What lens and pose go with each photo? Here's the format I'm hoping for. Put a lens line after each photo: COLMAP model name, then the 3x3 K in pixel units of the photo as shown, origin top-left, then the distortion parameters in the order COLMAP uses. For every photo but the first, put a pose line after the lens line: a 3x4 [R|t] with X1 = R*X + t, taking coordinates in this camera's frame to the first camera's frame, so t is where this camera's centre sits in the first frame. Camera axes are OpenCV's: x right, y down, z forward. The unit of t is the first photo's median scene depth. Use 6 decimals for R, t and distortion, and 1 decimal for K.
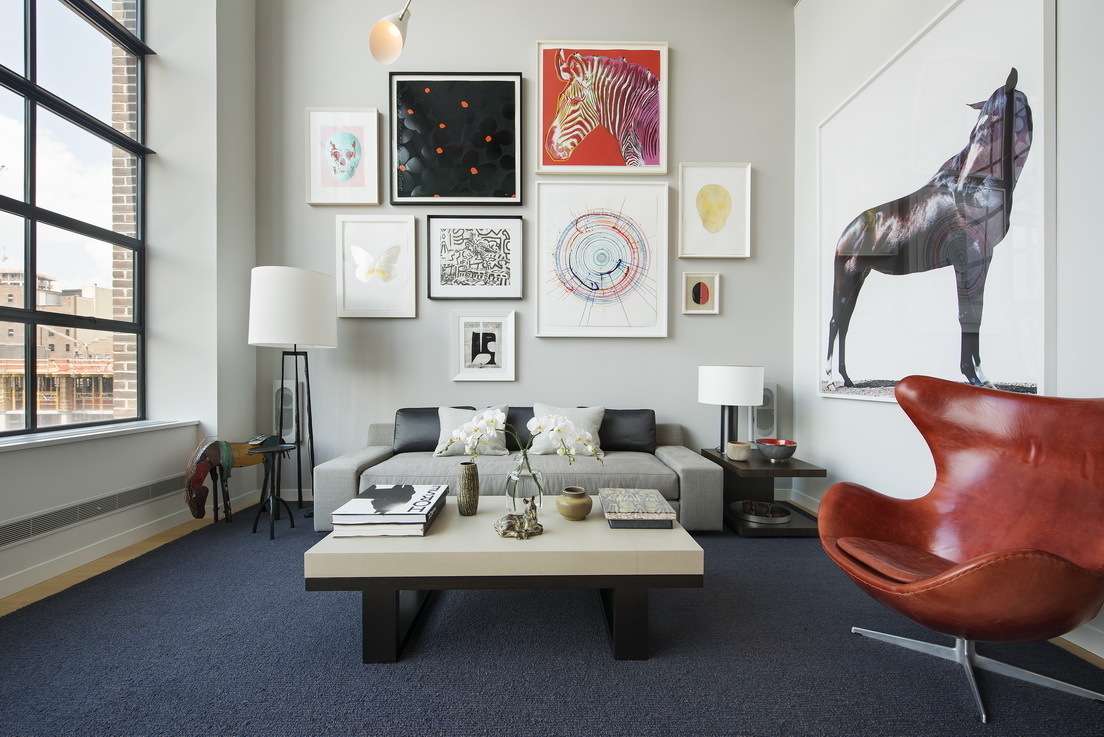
lens RADIAL K [[443.6, 0, 551.1], [0, 443.6, 371.1], [0, 0, 1]] dist [0.007764, -0.002344]
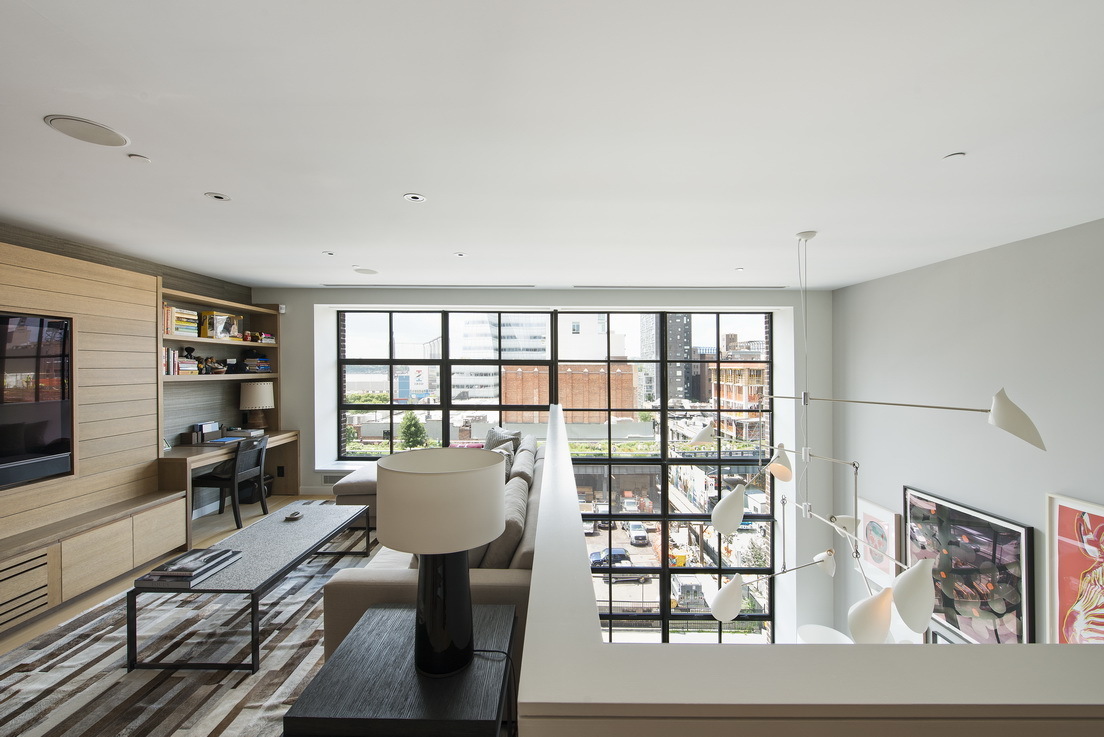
lens RADIAL K [[443.6, 0, 555.5], [0, 443.6, 367.3], [0, 0, 1]] dist [0.007764, -0.002344]
pose [[-0.011521, -0.002366, -0.999931, 0.777545], [-0.003617, 0.999991, -0.002324, -0.959800], [0.999927, 0.003590, -0.011529, 0.123038]]
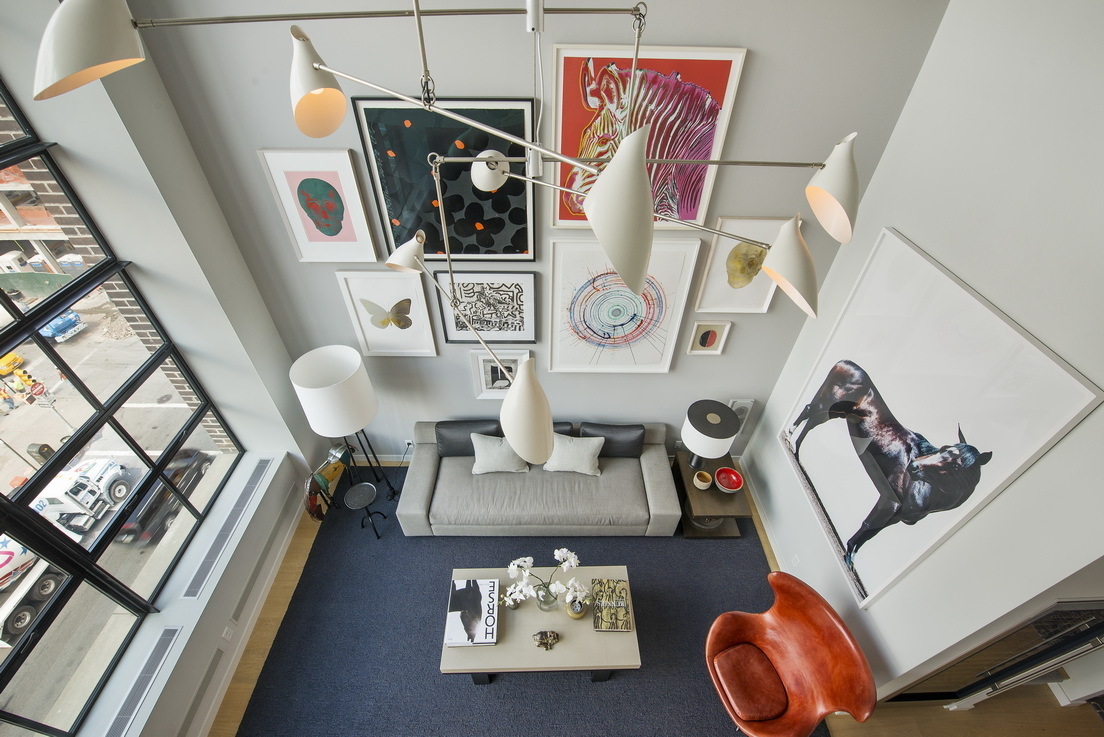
lens RADIAL K [[459.2, 0, 550.3], [0, 459.2, 372.5], [0, 0, 1]] dist [-0.001905, 0.000229]
pose [[0.999912, 0.012534, 0.004340, -0.036061], [-0.012271, 0.750010, 0.661312, -0.826004], [0.005034, -0.661307, 0.750098, 0.143592]]
